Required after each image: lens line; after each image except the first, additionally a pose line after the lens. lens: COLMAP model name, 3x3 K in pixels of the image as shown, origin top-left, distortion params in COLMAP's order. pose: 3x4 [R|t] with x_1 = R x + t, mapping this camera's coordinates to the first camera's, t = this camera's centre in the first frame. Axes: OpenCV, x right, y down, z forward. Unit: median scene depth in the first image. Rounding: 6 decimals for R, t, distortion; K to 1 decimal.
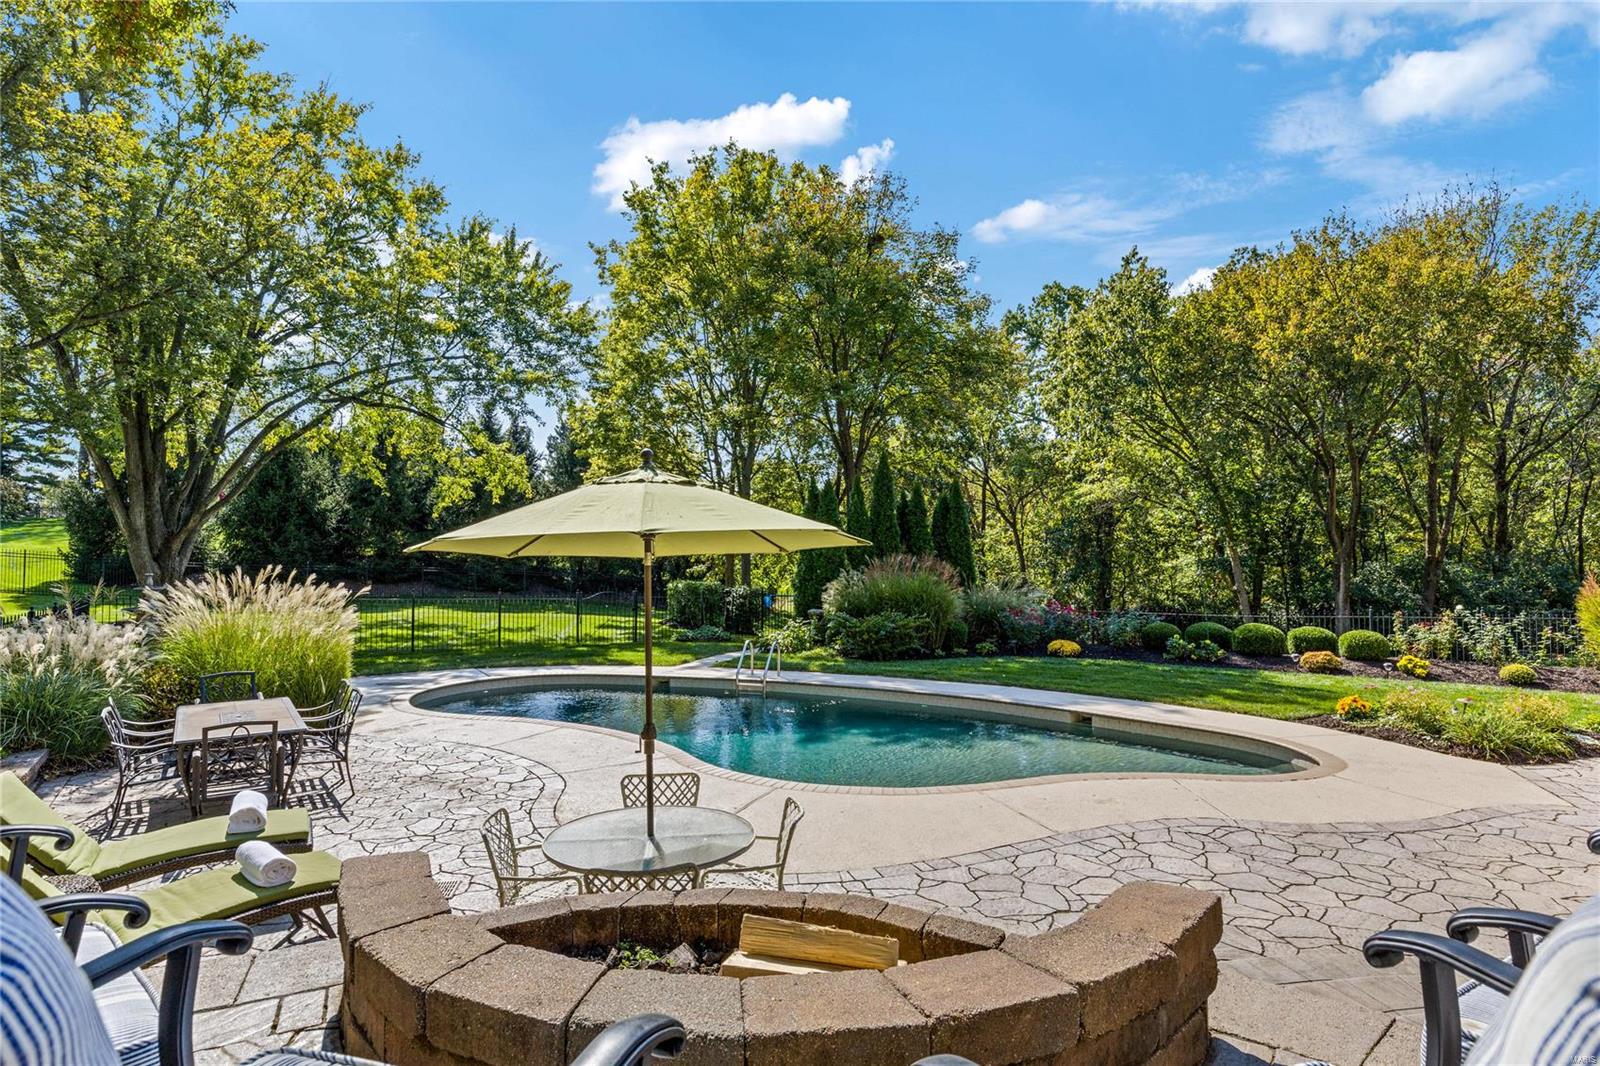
lens RADIAL K [[884.2, 0, 806.0], [0, 884.2, 529.7], [0, 0, 1]] dist [0.003702, 0.000372]
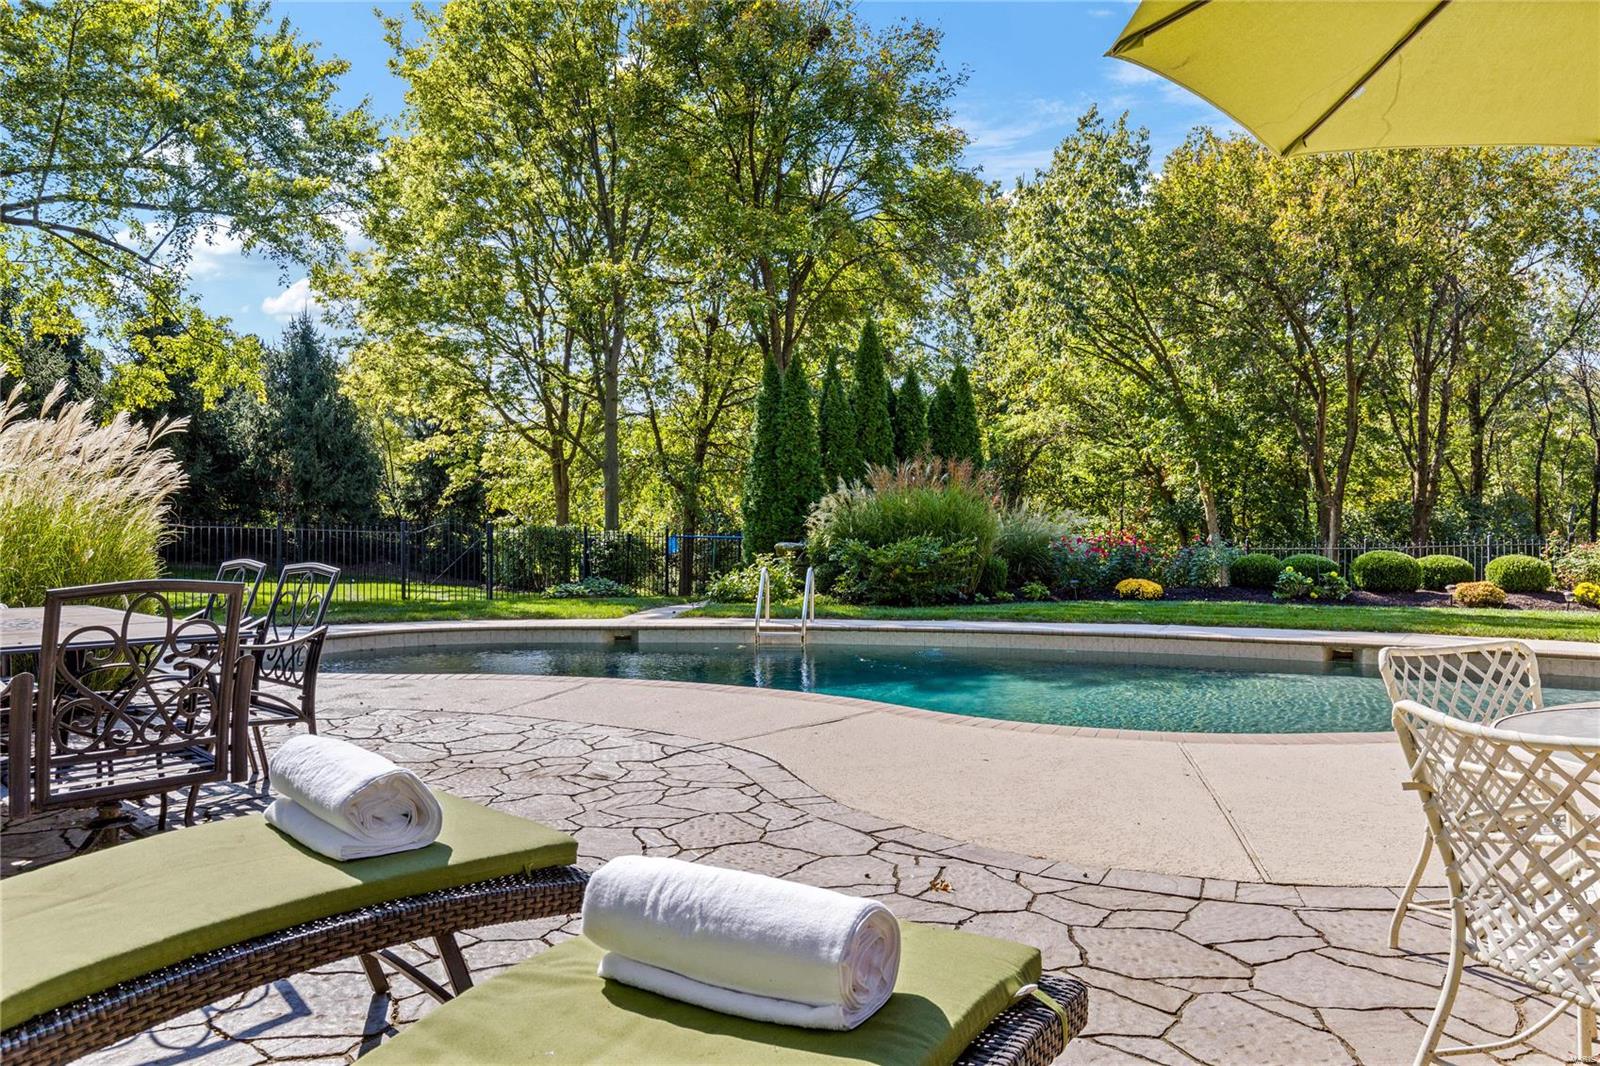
lens RADIAL K [[1097.9, 0, 804.9], [0, 1097.9, 540.1], [0, 0, 1]] dist [-0.003160, -0.000485]
pose [[0.973825, -0.002699, 0.227282, -0.125794], [-0.003738, 0.999604, 0.027883, 0.048741], [-0.227268, -0.028003, 0.973430, 0.132580]]
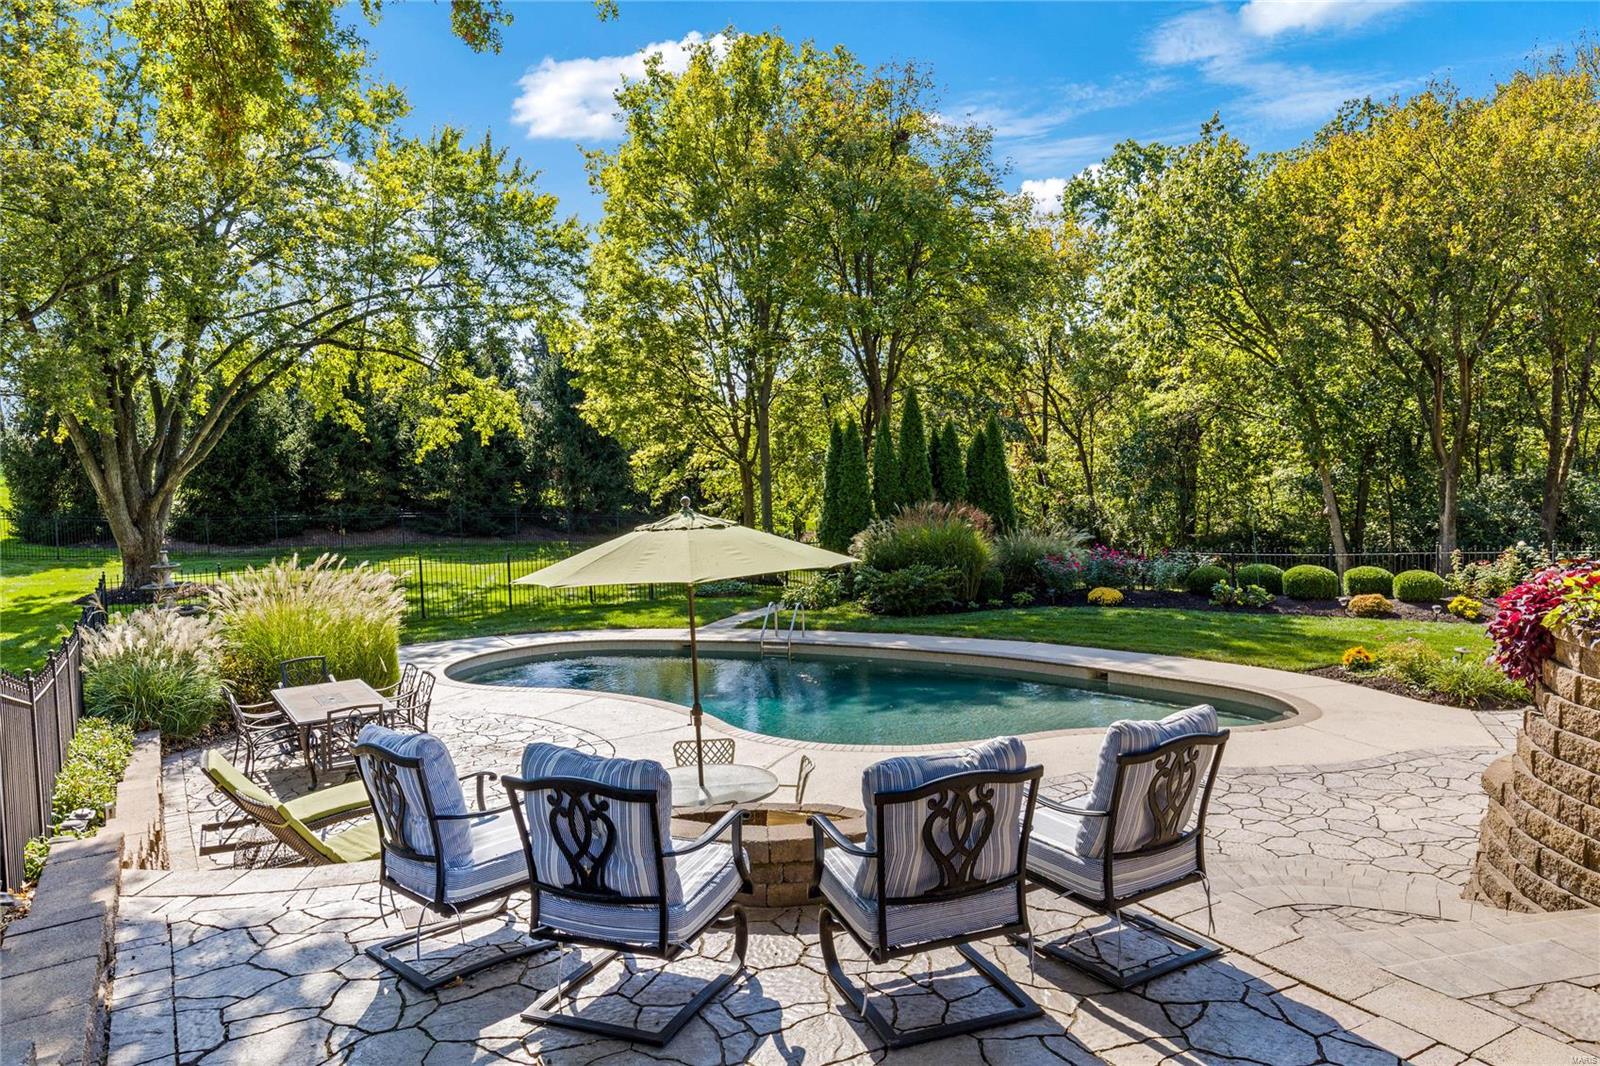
lens RADIAL K [[1095.6, 0, 805.9], [0, 1095.6, 538.4], [0, 0, 1]] dist [0.002723, -0.001350]
pose [[0.998930, -0.030684, -0.034608, 0.010060], [0.033847, 0.994914, 0.094866, -0.034723], [0.031522, -0.095936, 0.994888, -0.118658]]
